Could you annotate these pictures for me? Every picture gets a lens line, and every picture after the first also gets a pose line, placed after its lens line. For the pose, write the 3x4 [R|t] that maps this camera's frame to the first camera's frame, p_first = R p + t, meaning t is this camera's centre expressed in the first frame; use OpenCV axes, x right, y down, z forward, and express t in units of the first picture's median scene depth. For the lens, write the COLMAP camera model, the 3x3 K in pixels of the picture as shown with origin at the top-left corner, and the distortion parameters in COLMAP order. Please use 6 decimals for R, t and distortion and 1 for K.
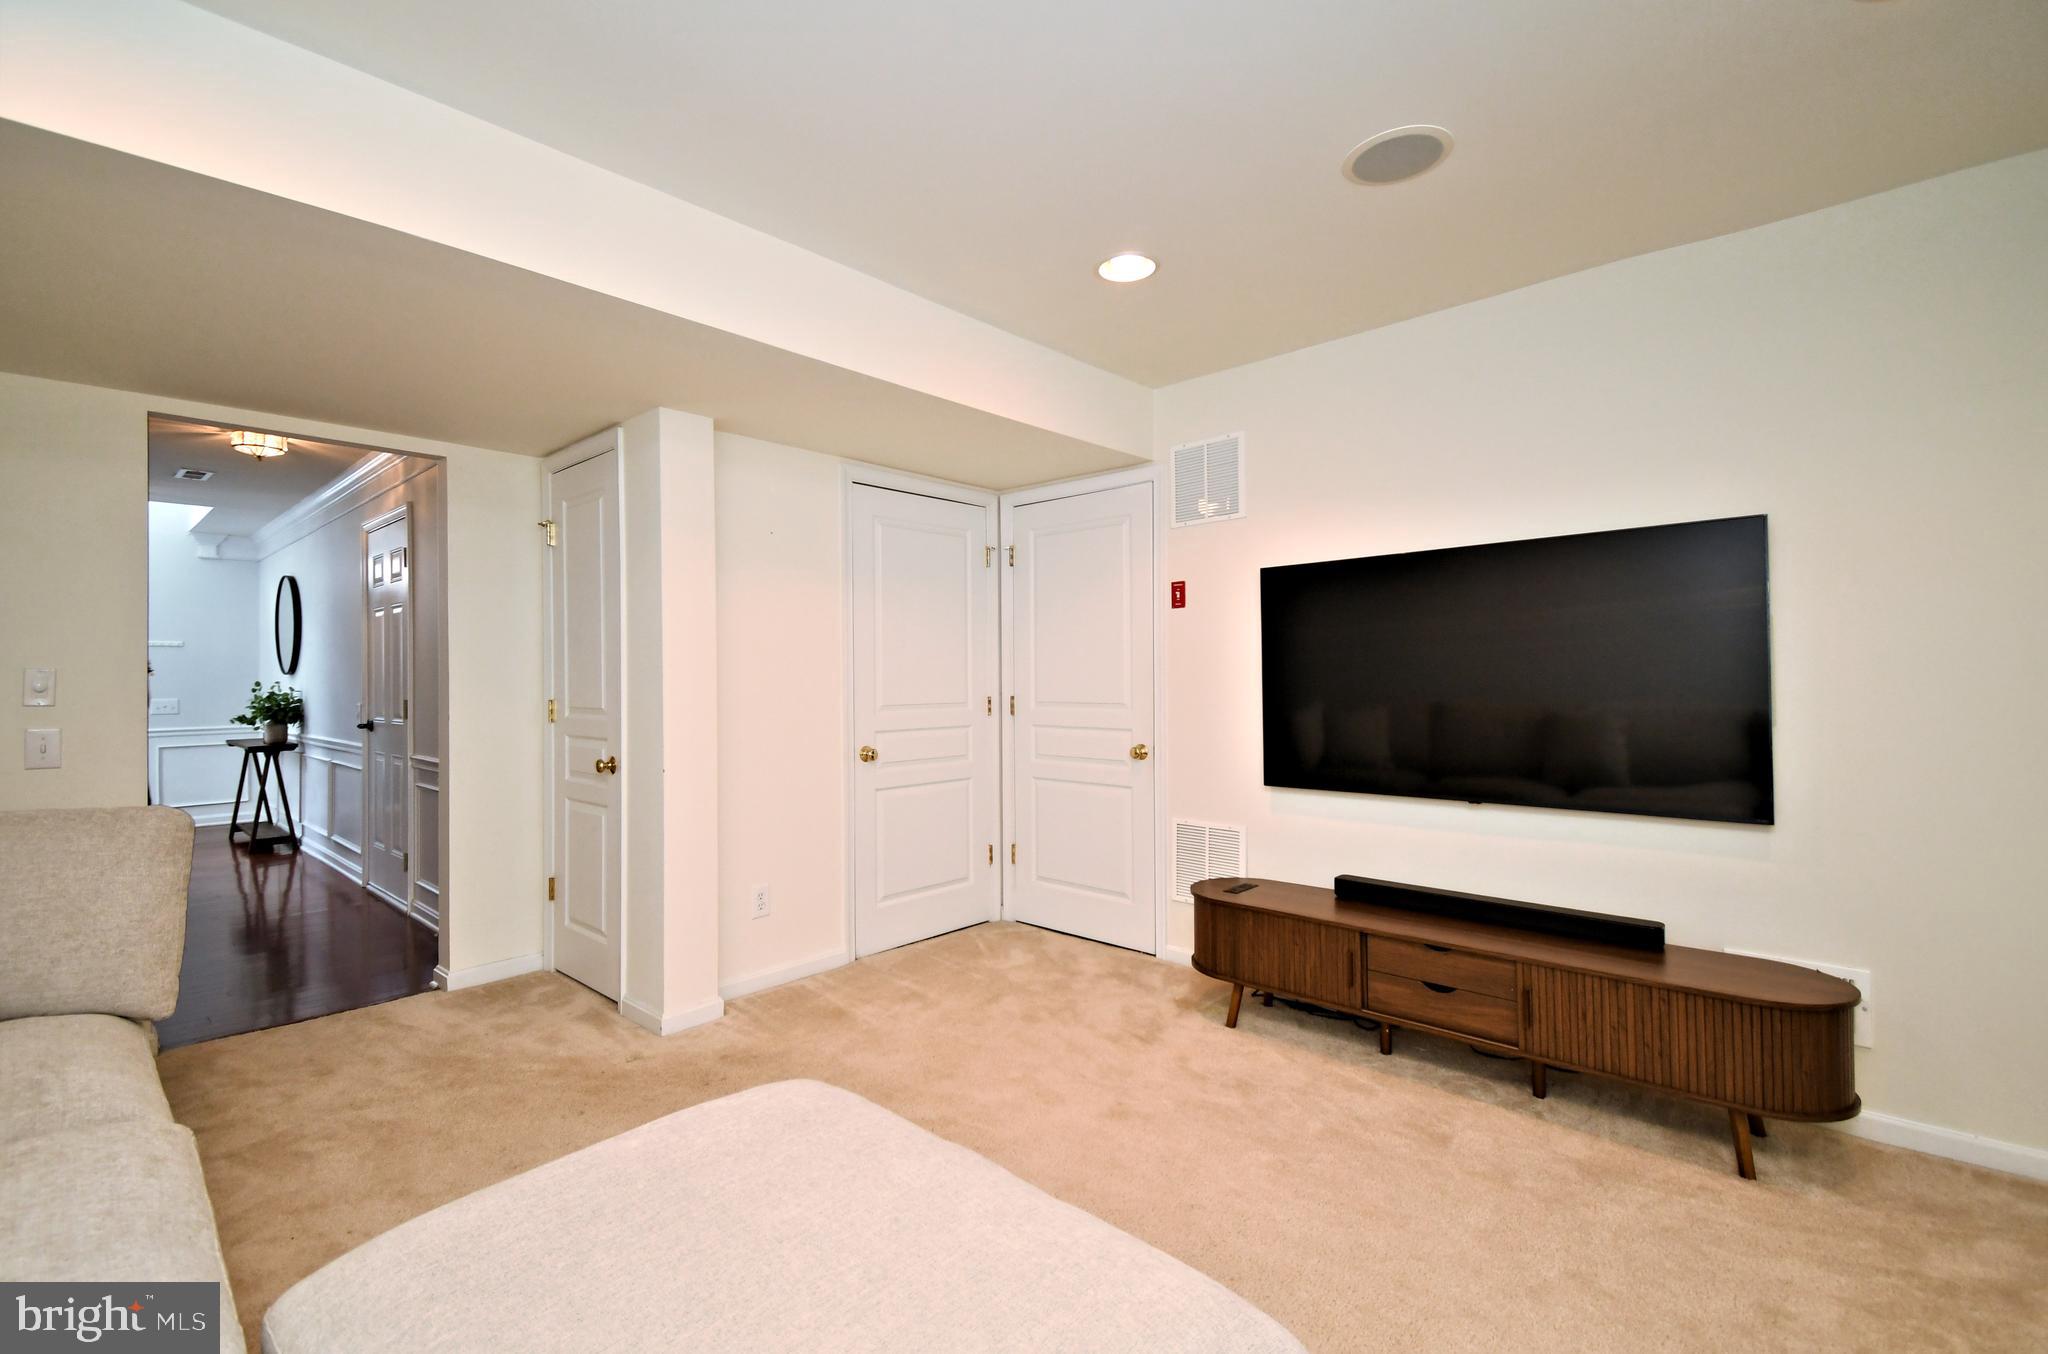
lens RADIAL K [[897.9, 0, 1021.0], [0, 897.9, 674.2], [0, 0, 1]] dist [0.000471, -0.000839]
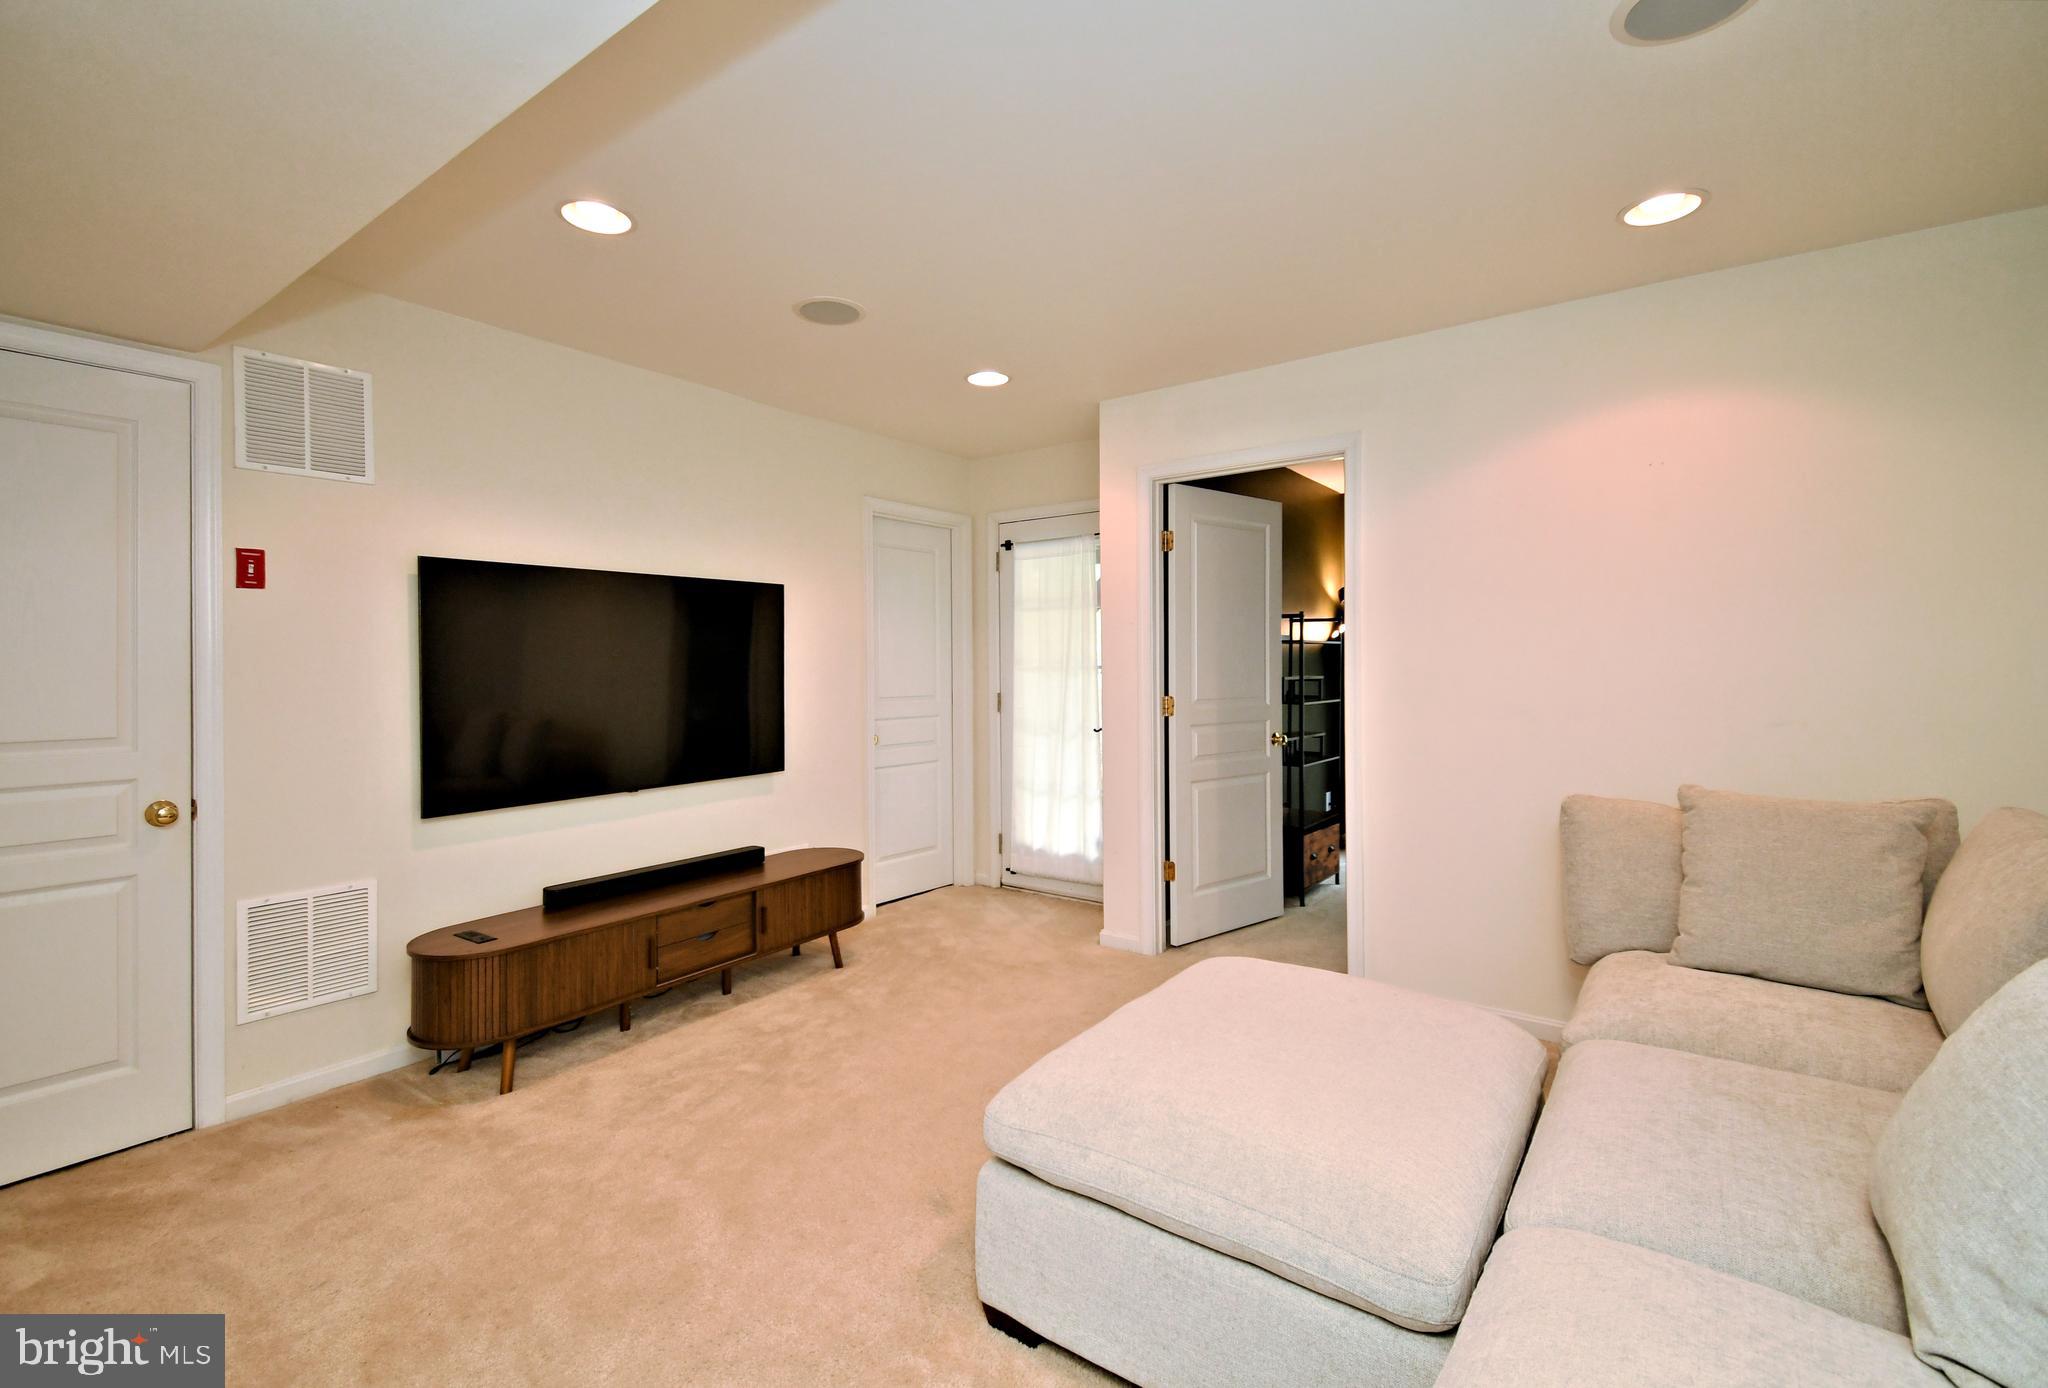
lens RADIAL K [[888.1, 0, 1020.3], [0, 888.1, 674.5], [0, 0, 1]] dist [0.021325, -0.000344]
pose [[-0.119303, 0.000730, 0.992858, -0.704718], [0.003373, 0.999994, -0.000330, -0.008025], [-0.992852, 0.003310, -0.119305, 0.626362]]
